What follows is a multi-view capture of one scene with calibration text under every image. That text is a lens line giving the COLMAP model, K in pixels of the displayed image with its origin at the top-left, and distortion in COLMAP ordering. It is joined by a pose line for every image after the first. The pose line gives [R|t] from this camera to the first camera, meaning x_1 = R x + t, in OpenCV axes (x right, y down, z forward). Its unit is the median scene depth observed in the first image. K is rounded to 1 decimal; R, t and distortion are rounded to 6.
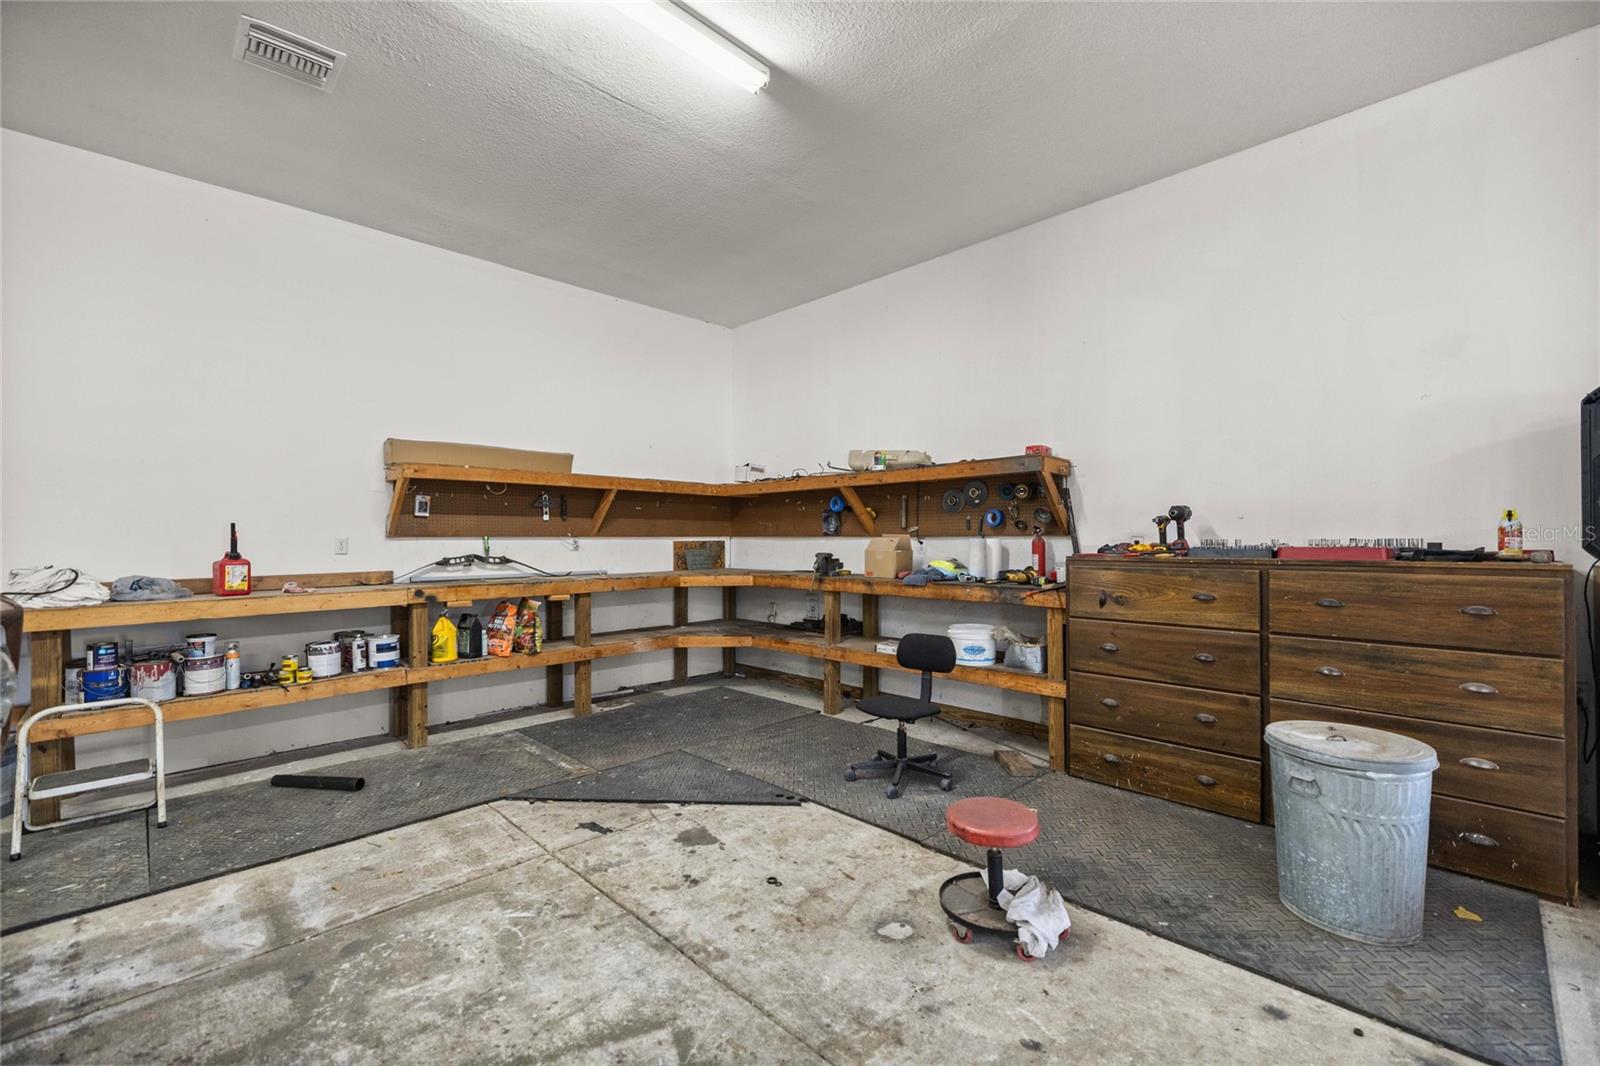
lens RADIAL K [[669.5, 0, 800.8], [0, 669.5, 530.5], [0, 0, 1]] dist [0.001760, 0.000032]
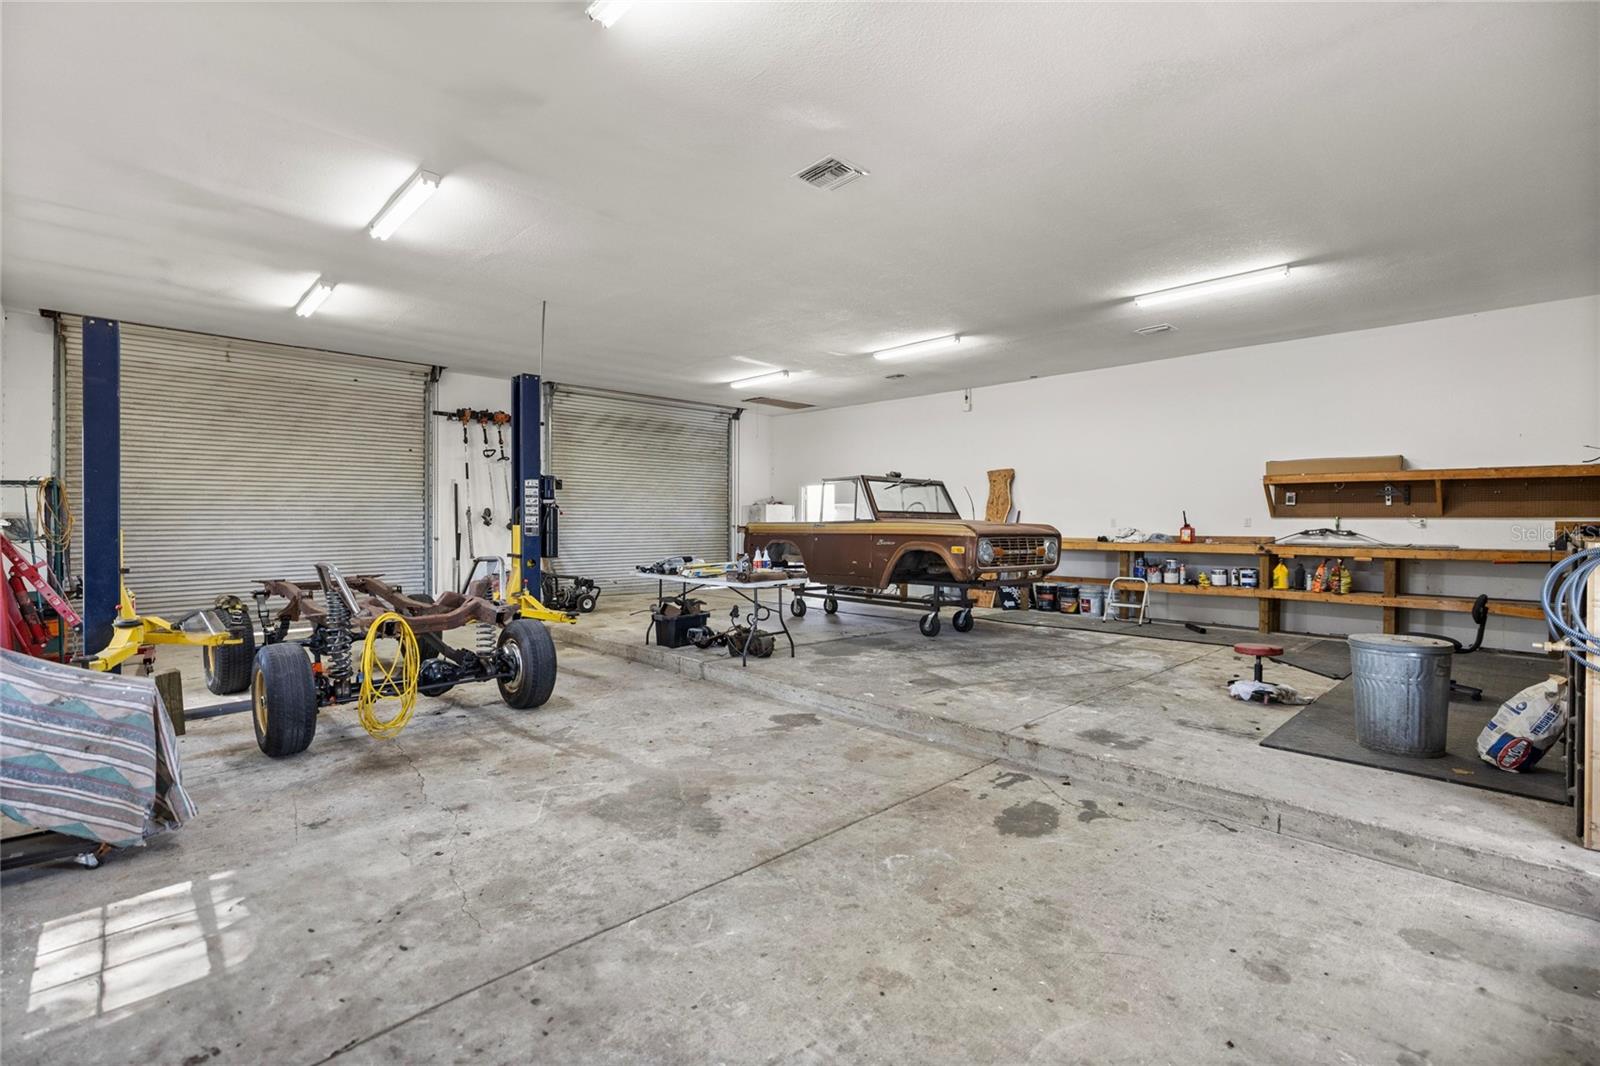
lens RADIAL K [[753.5, 0, 803.9], [0, 753.5, 526.6], [0, 0, 1]] dist [-0.000495, -0.000003]
pose [[-0.002240, 0.013405, -0.999908, 1.271869], [0.008391, 0.999875, 0.013385, -0.002577], [0.999962, -0.008360, -0.002352, -0.207481]]
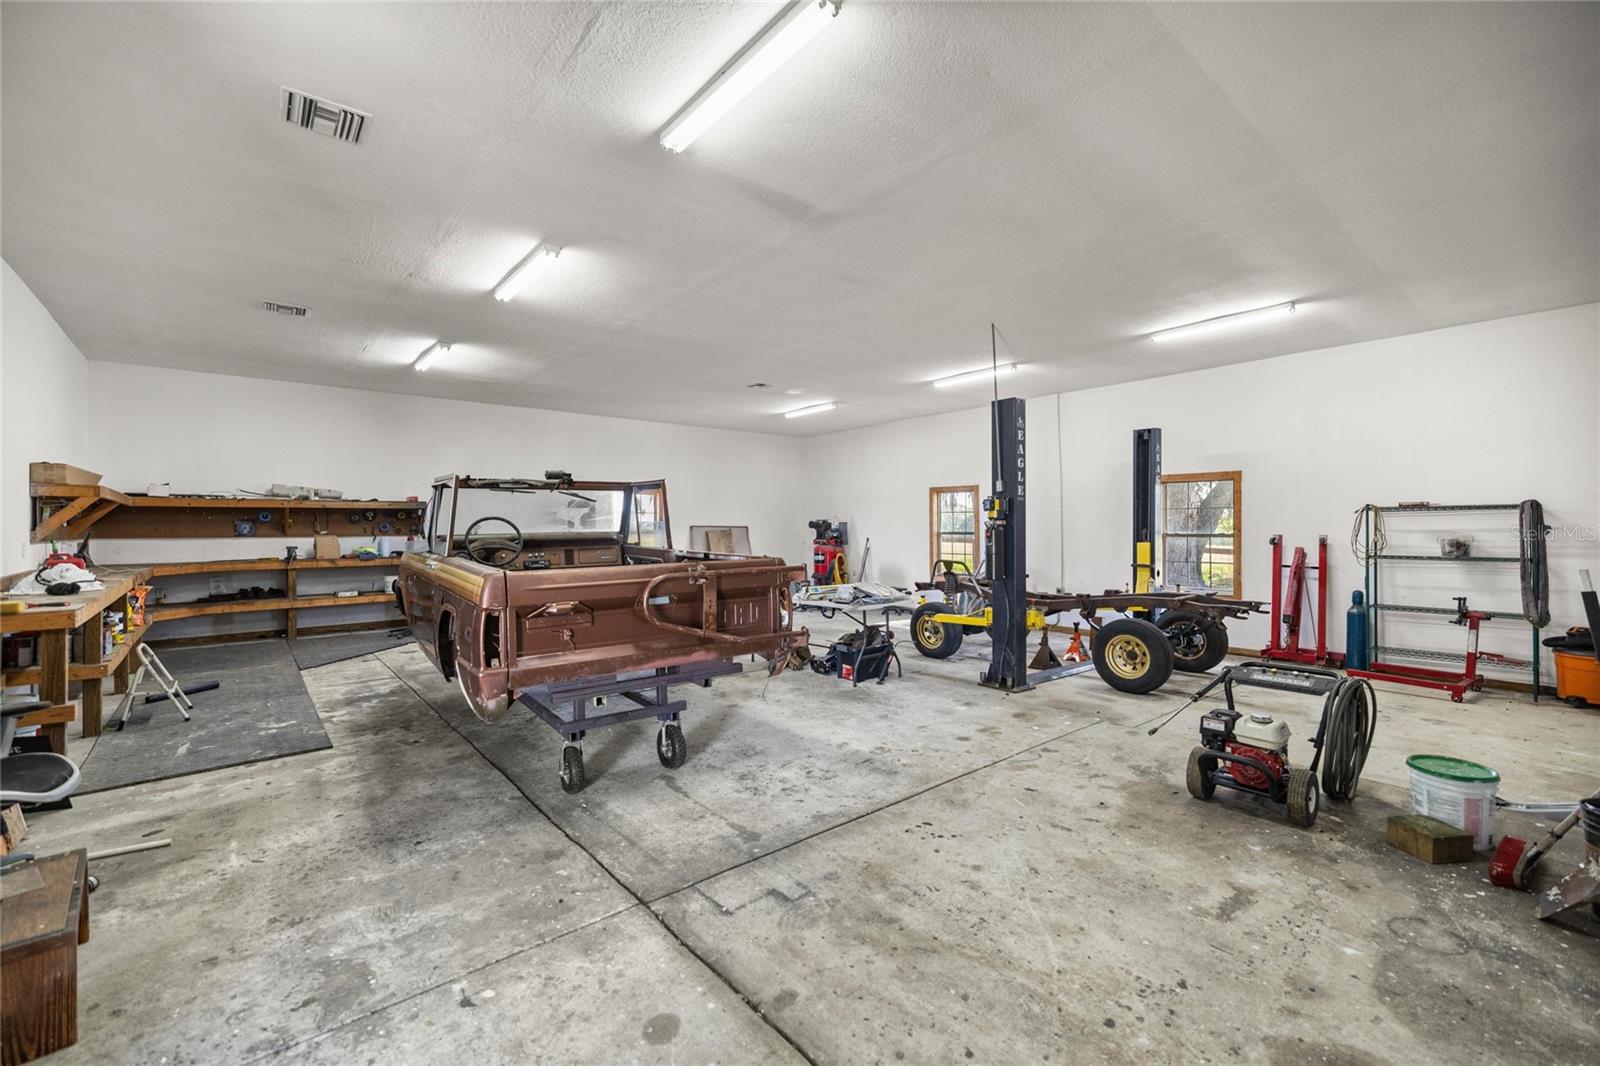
lens RADIAL K [[669.5, 0, 796.8], [0, 669.5, 529.9], [0, 0, 1]] dist [0.001760, 0.000032]
pose [[0.068975, -0.000195, 0.997618, -1.841188], [-0.004780, 0.999988, 0.000525, -0.018258], [-0.997607, -0.004805, 0.068973, -0.480956]]
